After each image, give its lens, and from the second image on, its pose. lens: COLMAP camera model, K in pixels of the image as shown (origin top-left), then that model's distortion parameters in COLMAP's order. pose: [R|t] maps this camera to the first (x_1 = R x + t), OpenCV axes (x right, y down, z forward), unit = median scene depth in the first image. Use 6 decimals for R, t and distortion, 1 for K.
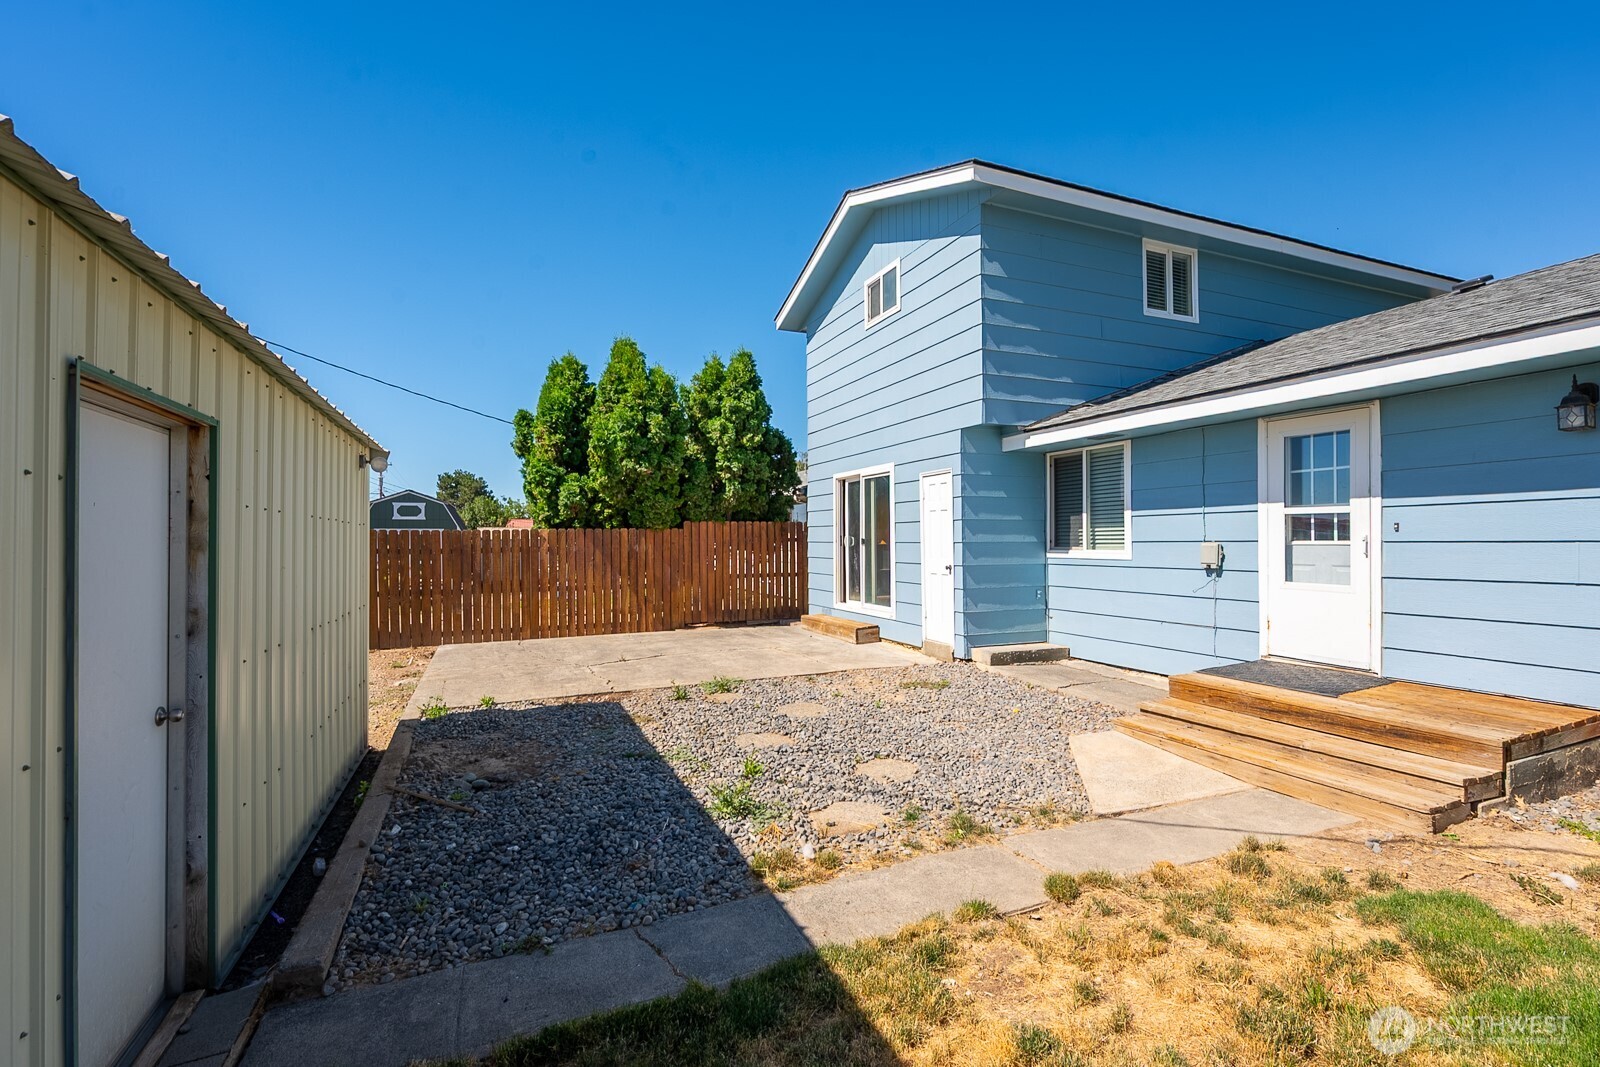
lens RADIAL K [[716.1, 0, 804.0], [0, 716.1, 534.8], [0, 0, 1]] dist [-0.003140, 0.000532]
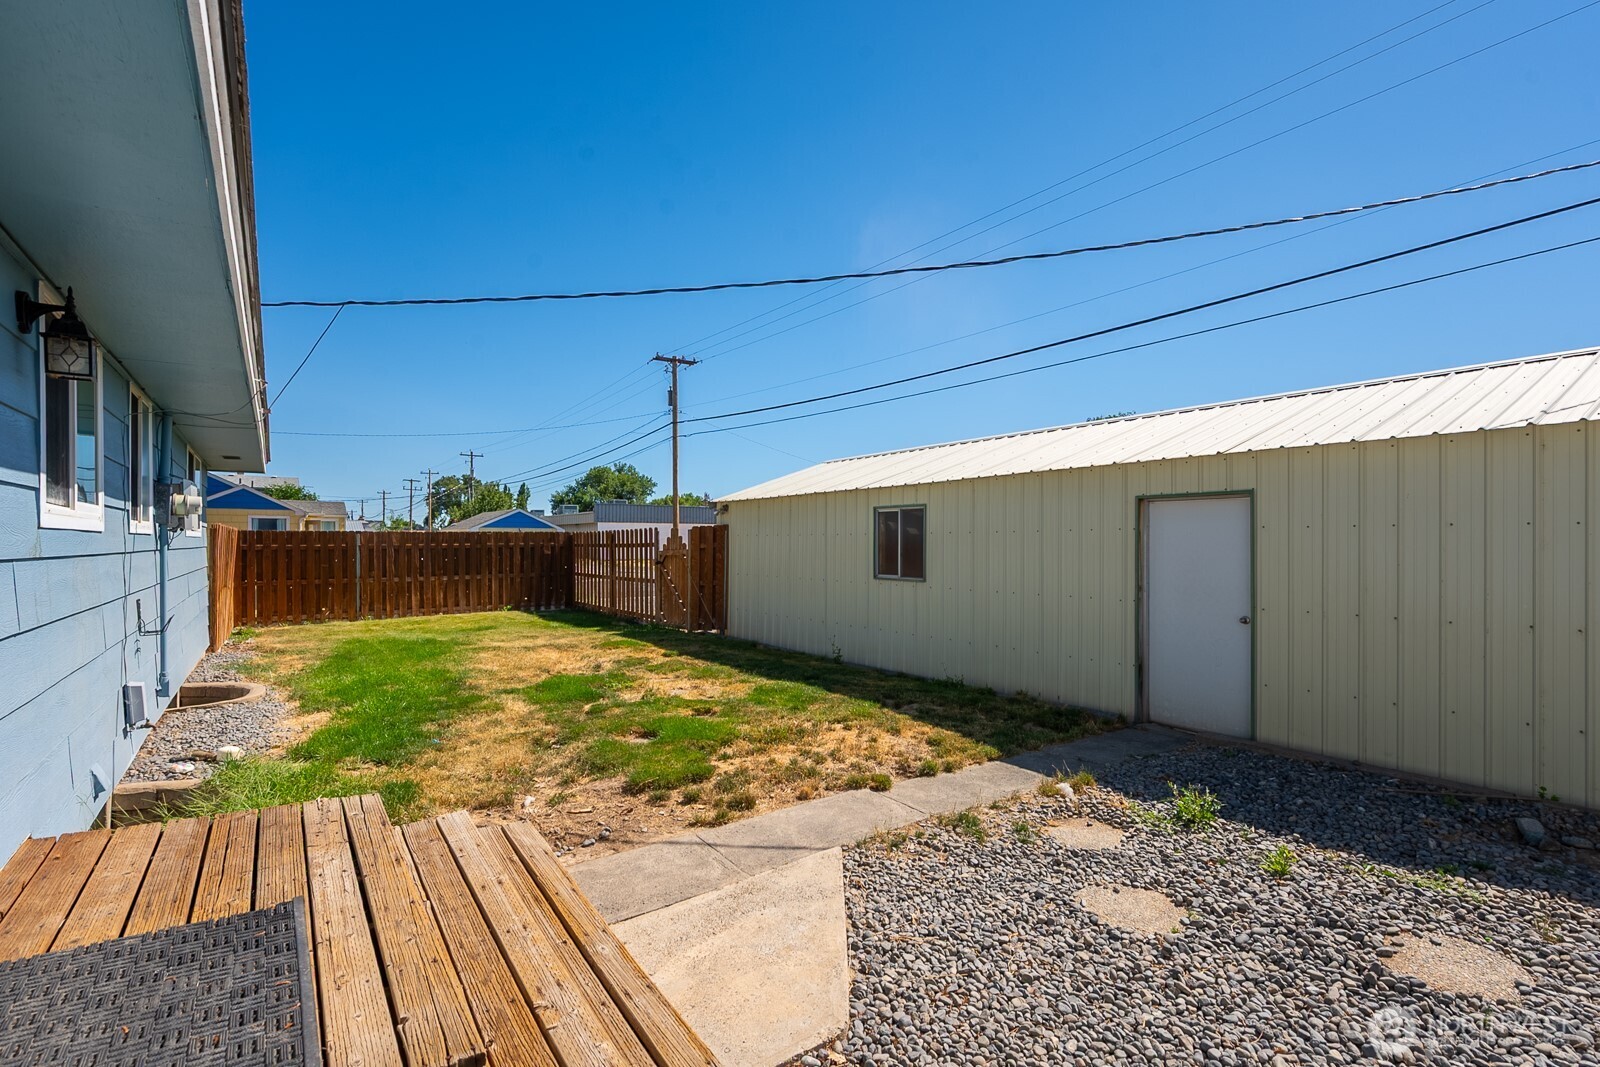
lens RADIAL K [[737.8, 0, 802.0], [0, 737.8, 534.4], [0, 0, 1]] dist [-0.002159, -0.000134]
pose [[-0.976826, 0.004063, -0.213998, 0.249625], [0.008226, 0.999794, -0.018566, 0.002052], [0.213878, -0.019896, -0.976658, 0.729838]]
